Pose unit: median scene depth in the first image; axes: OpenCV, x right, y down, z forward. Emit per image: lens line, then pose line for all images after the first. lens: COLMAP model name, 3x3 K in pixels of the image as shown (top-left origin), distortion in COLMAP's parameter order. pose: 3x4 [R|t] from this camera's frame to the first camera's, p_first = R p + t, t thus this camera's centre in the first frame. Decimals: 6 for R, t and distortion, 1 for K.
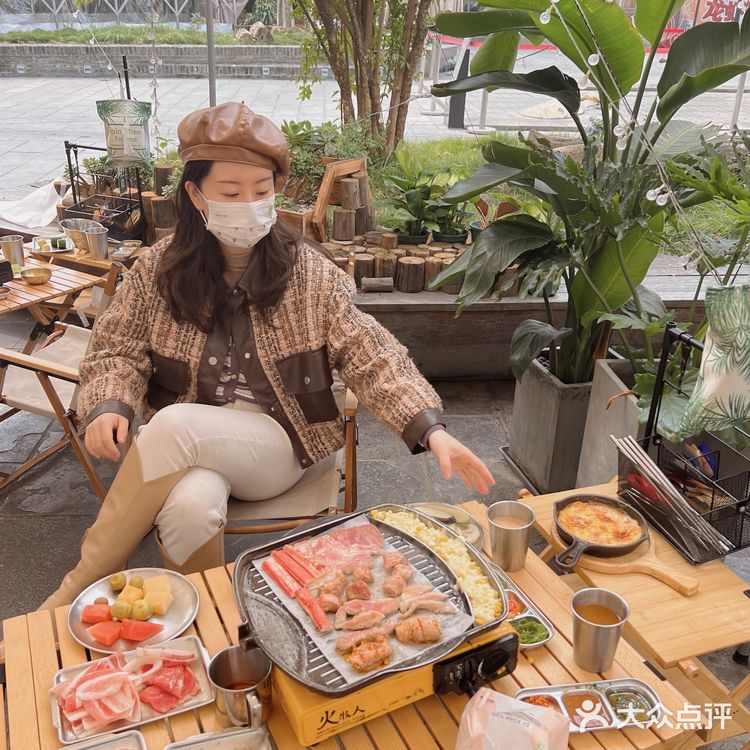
lens RADIAL K [[799.2, 0, 368.1], [0, 799.2, 426.9], [0, 0, 1]] dist [0.042958, 0.000000]
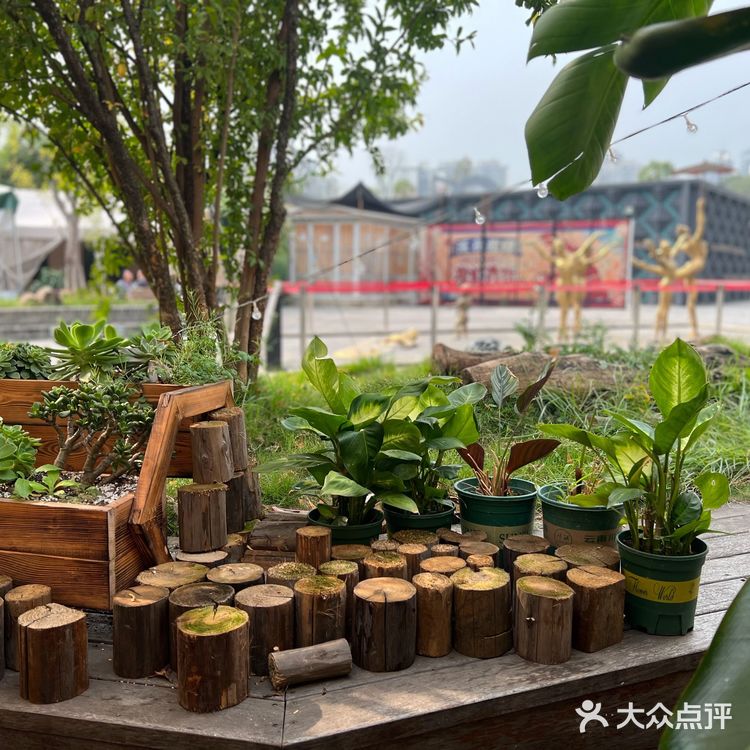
lens RADIAL K [[751.7, 0, 381.8], [0, 751.7, 377.0], [0, 0, 1]] dist [0.017856, 0.000000]
pose [[0.957829, -0.062456, 0.280468, -0.050547], [0.157310, 0.930797, -0.329956, -0.177302], [-0.240450, 0.360162, 0.901369, 0.585728]]
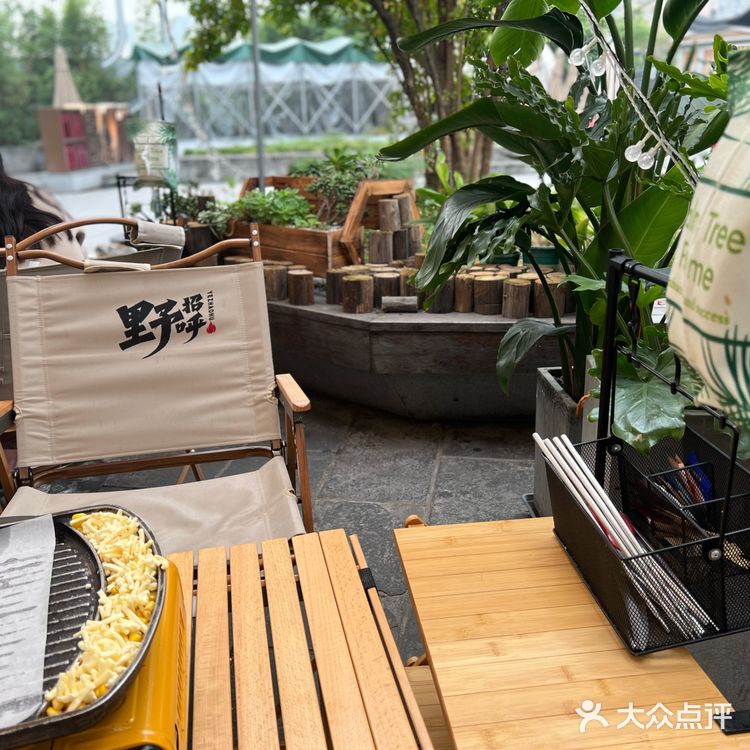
lens RADIAL K [[751.7, 0, 373.0], [0, 751.7, 380.6], [0, 0, 1]] dist [0.017856, 0.000000]
pose [[0.974754, 0.020621, -0.222328, 0.164543], [-0.057499, 0.985326, -0.160704, 0.038302], [0.215752, 0.169430, 0.961636, 0.209562]]
